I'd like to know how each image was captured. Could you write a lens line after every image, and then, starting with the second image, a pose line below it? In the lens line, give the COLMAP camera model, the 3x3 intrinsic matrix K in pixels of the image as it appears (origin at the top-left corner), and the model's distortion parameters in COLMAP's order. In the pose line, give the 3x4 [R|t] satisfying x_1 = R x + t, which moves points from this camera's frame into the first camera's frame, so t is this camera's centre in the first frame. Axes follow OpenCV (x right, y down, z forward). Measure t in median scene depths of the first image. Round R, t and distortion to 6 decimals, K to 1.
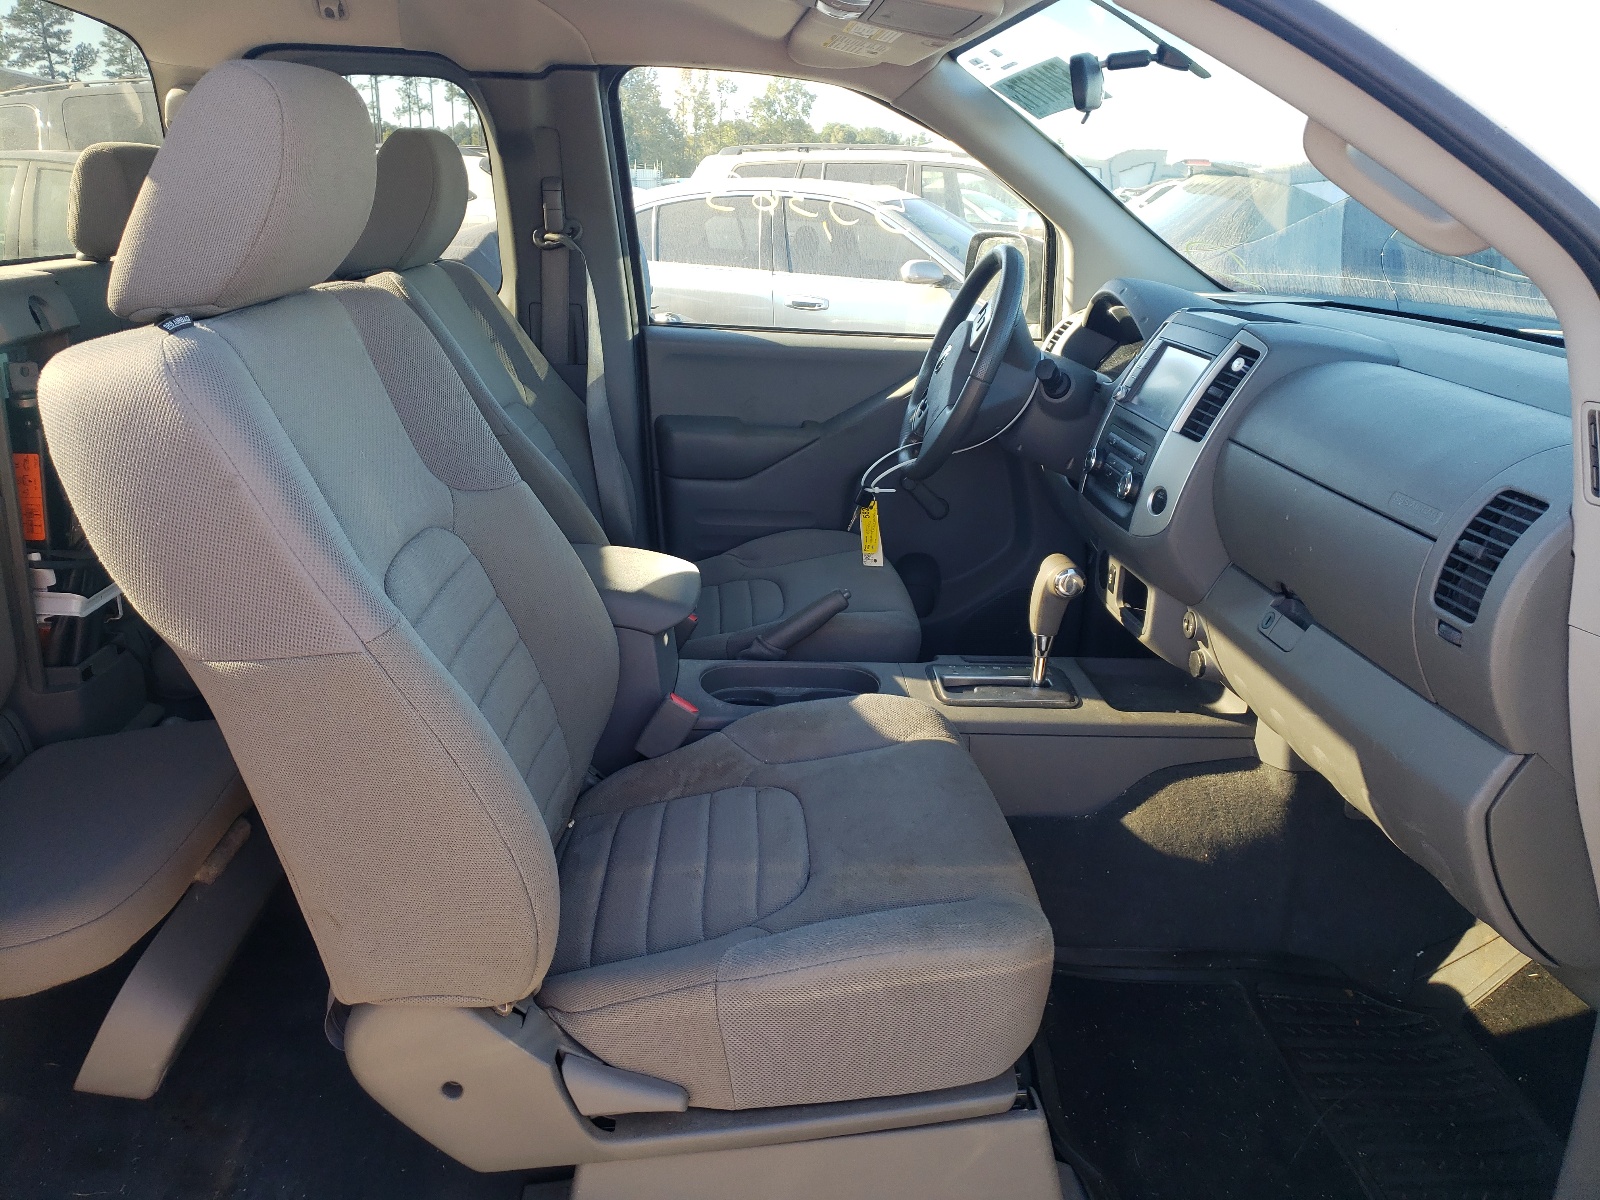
lens RADIAL K [[1268.2, 0, 834.6], [0, 1268.2, 598.7], [0, 0, 1]] dist [-0.004870, 0.007135]
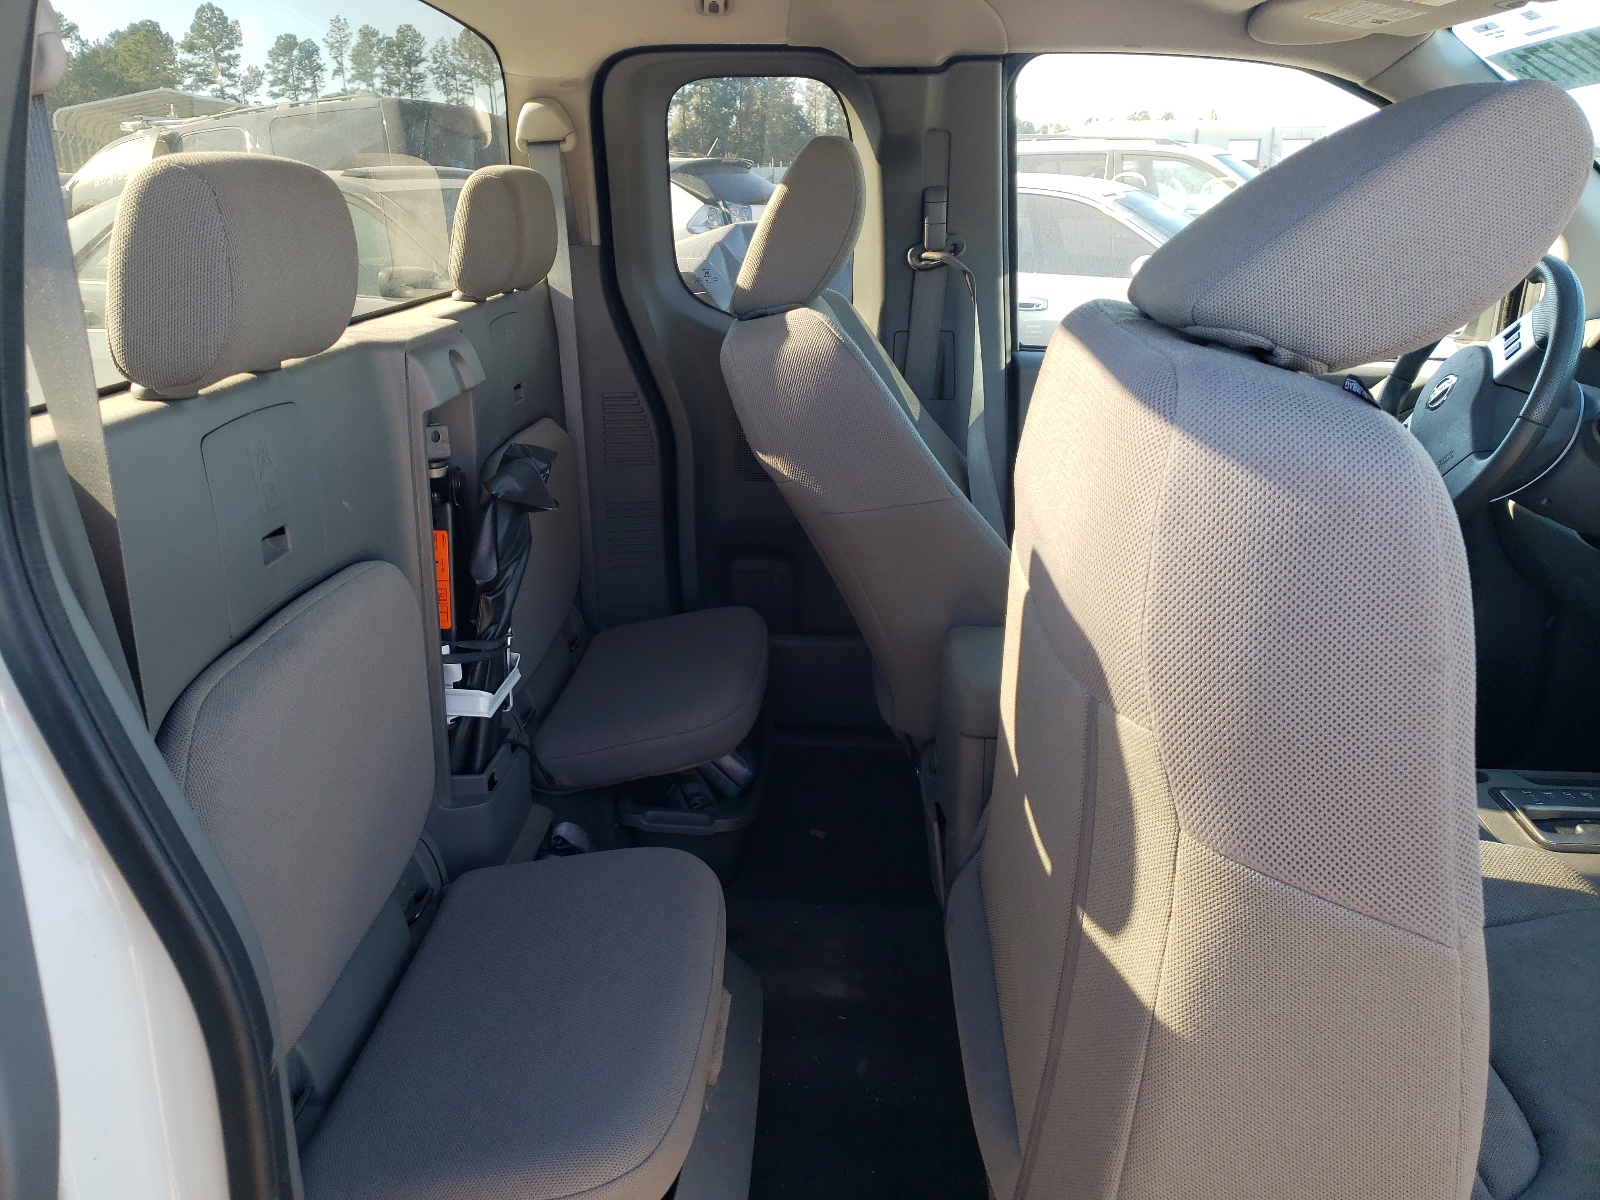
lens RADIAL K [[1280.6, 0, 800.0], [0, 1280.6, 600.0], [0, 0, 1]] dist [0.002308, 0.010860]
pose [[0.991701, 0.007164, -0.128363, -0.213102], [-0.006936, 0.999973, 0.002225, -0.054157], [0.128375, -0.001316, 0.991725, 0.125559]]
